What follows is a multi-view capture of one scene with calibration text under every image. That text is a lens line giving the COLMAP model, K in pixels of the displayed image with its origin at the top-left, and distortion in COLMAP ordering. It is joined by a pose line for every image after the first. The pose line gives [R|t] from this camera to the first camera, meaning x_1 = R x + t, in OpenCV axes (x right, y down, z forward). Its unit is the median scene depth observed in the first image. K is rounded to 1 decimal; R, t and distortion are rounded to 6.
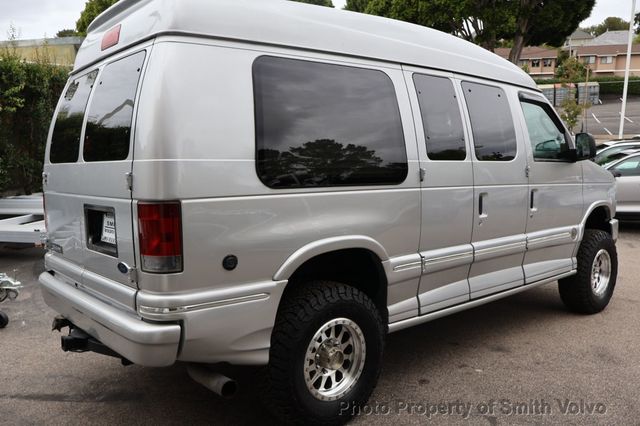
lens RADIAL K [[554.0, 0, 320.0], [0, 554.0, 213.0], [0, 0, 1]] dist [0.004657, 0.005114]
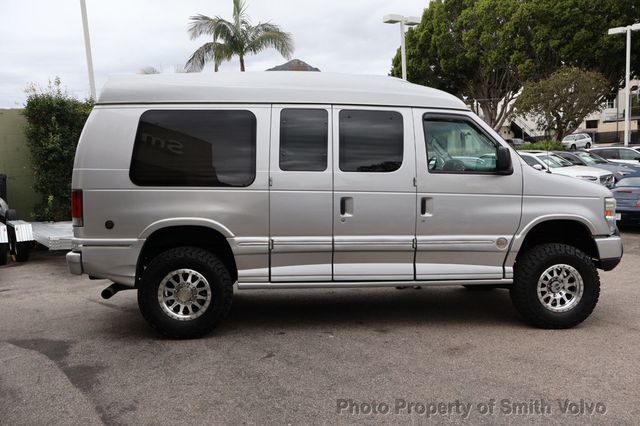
lens RADIAL K [[554.0, 0, 320.0], [0, 554.0, 213.0], [0, 0, 1]] dist [0.004657, 0.005114]
pose [[0.809251, 0.038229, -0.586218, 1.089652], [-0.062716, 0.997800, -0.021507, 0.033944], [0.584106, 0.054170, 0.809868, -0.063740]]
